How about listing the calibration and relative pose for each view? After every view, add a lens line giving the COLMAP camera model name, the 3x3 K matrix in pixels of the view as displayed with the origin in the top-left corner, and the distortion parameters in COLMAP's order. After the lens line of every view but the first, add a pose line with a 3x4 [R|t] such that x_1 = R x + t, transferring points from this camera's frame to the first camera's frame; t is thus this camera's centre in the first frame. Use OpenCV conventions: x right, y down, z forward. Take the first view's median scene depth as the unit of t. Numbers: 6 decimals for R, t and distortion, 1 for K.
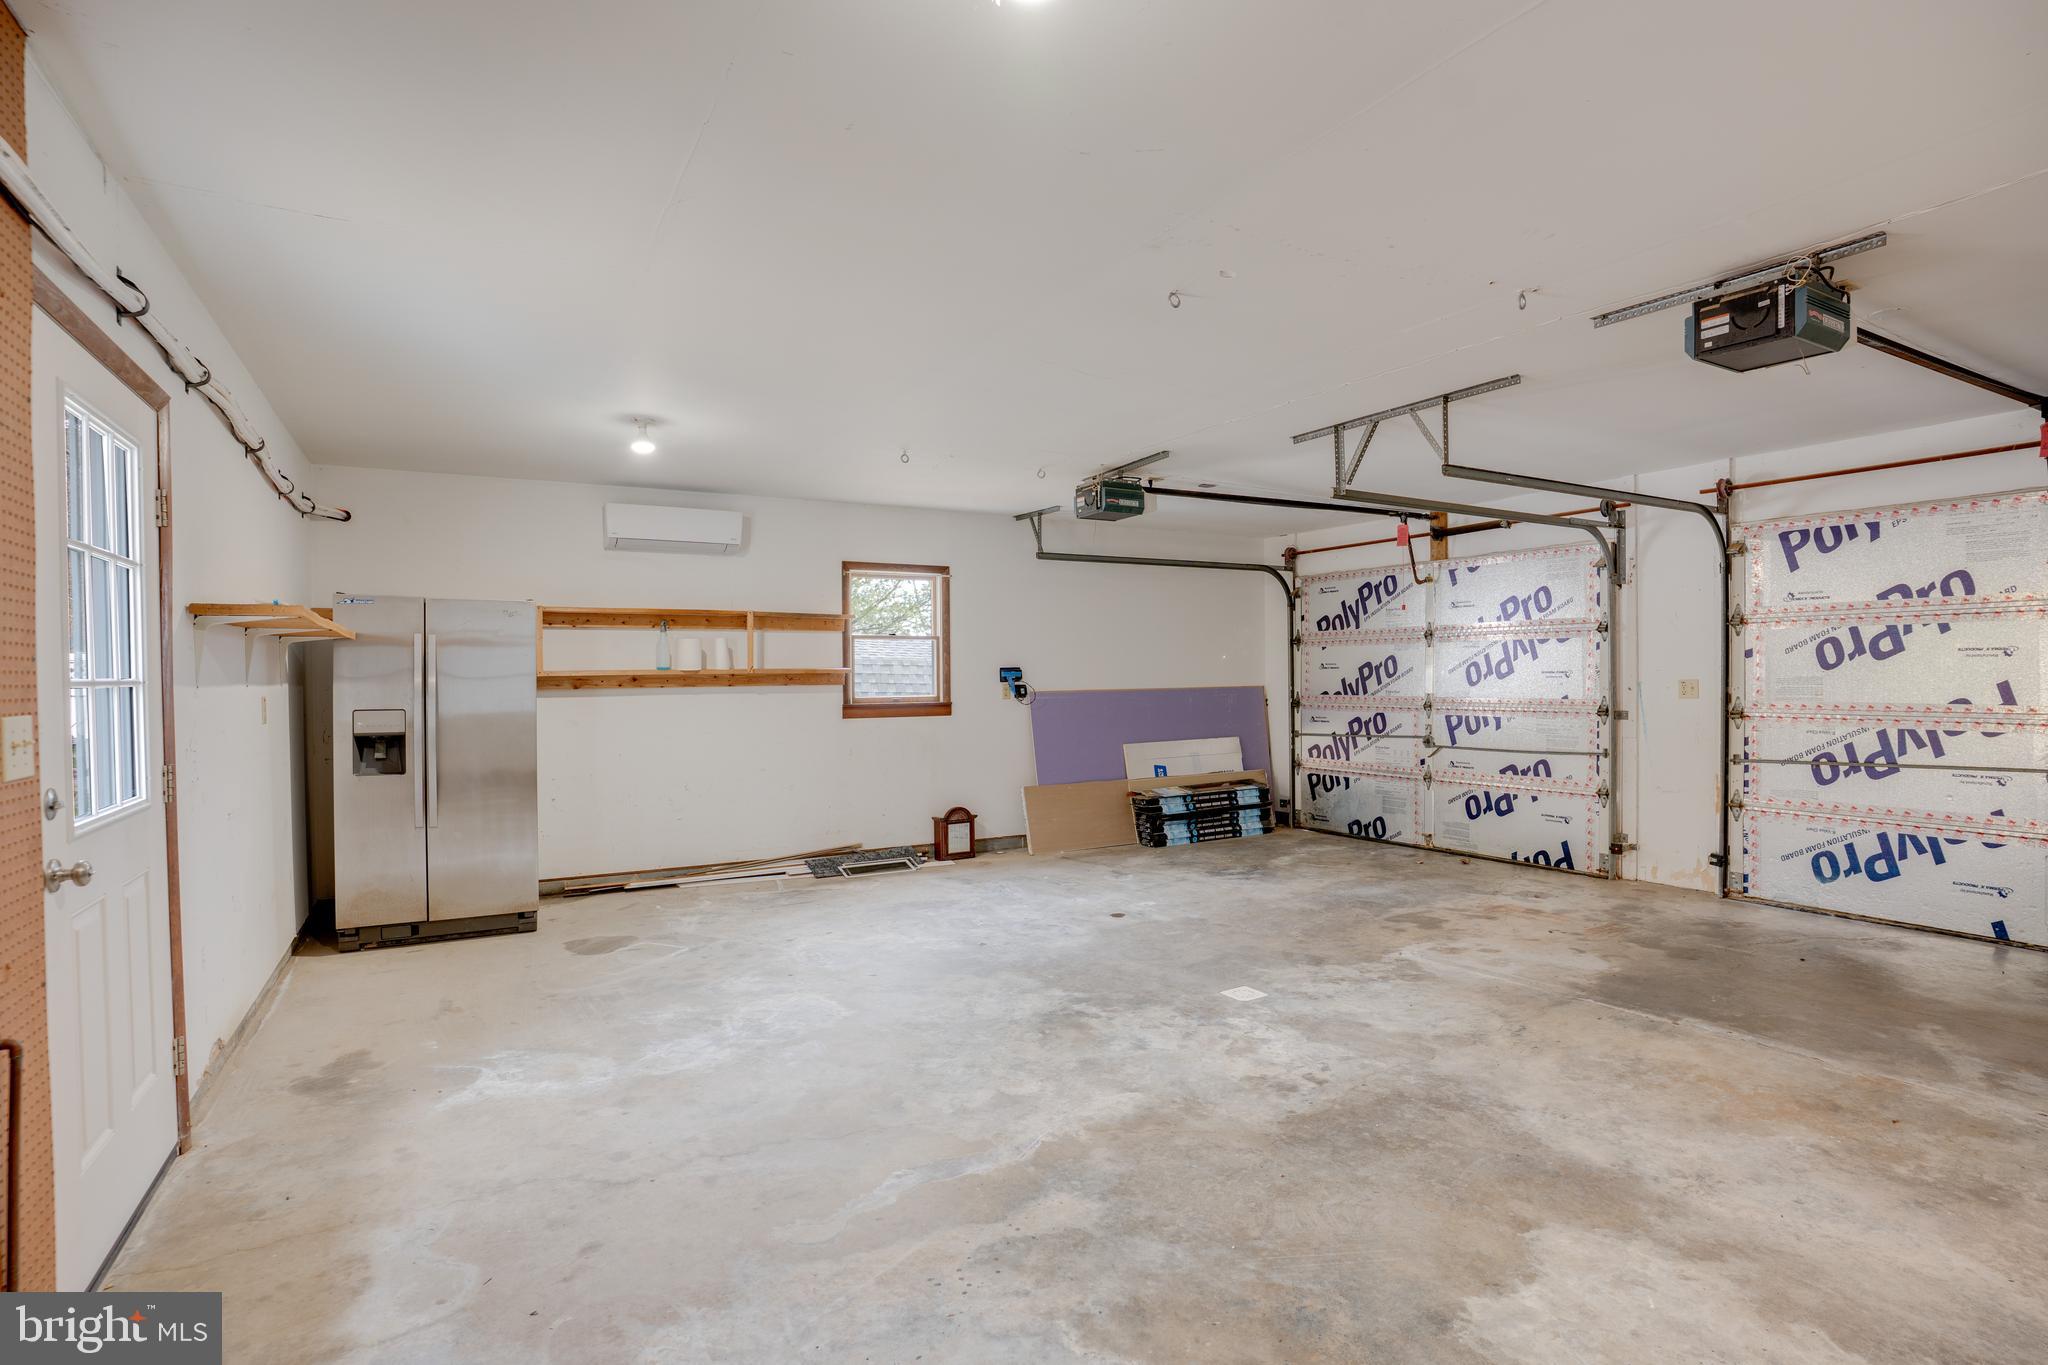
lens RADIAL K [[998.6, 0, 1024.0], [0, 998.6, 682.5], [0, 0, 1]] dist [-0.085376, 0.036124]
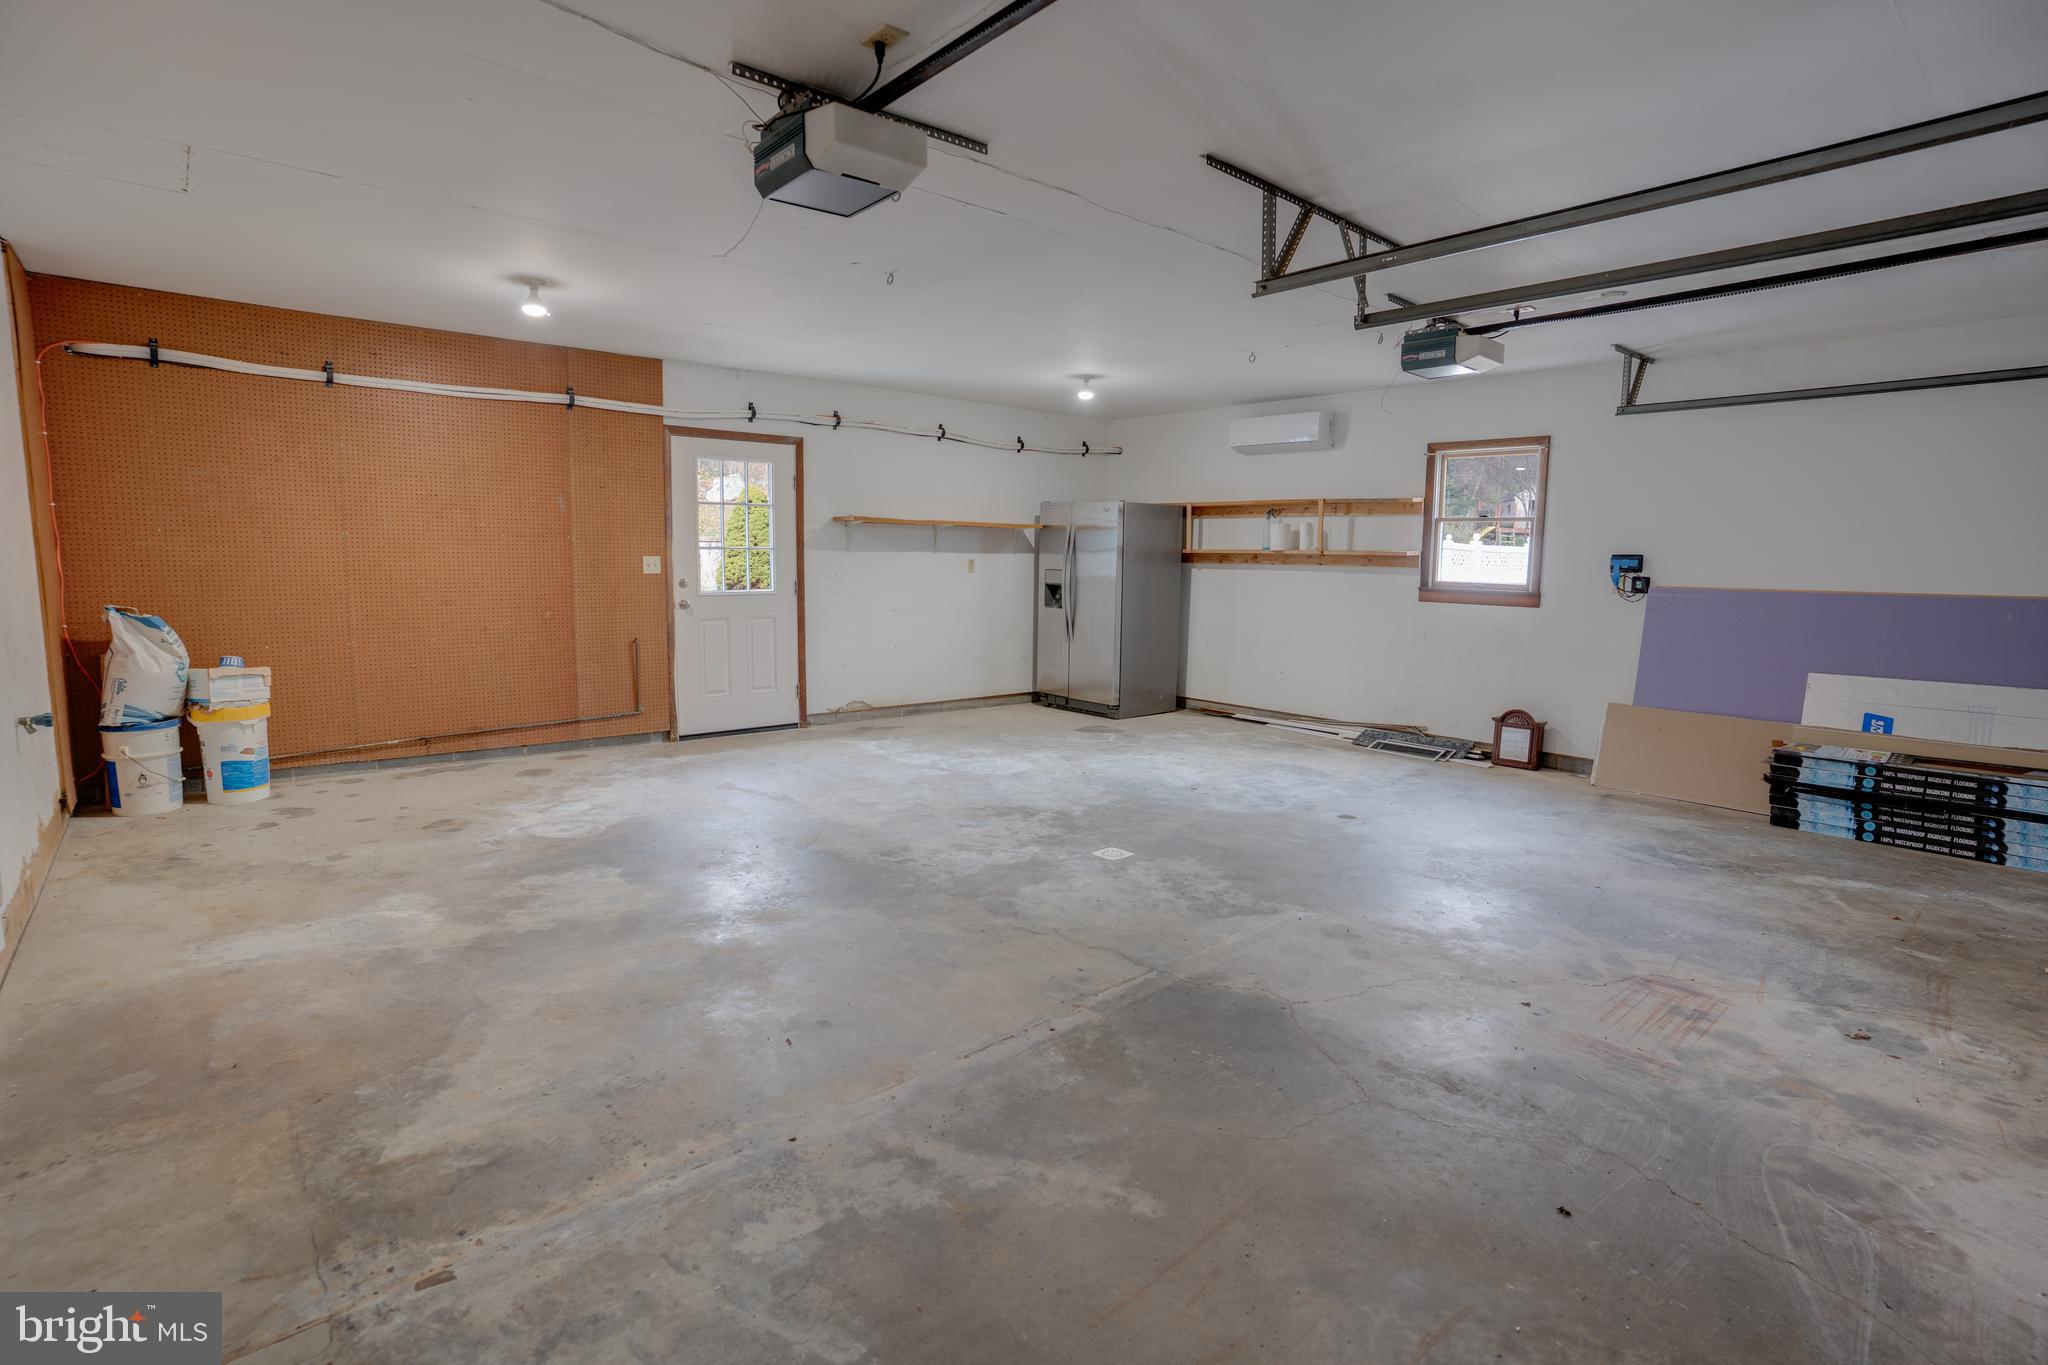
lens RADIAL K [[998.6, 0, 1024.0], [0, 998.6, 682.5], [0, 0, 1]] dist [-0.085376, 0.036124]
pose [[0.190461, 0.137908, -0.971960, 1.168097], [-0.022900, 0.990438, 0.136042, -0.014626], [0.981428, -0.003653, 0.191798, 0.658698]]
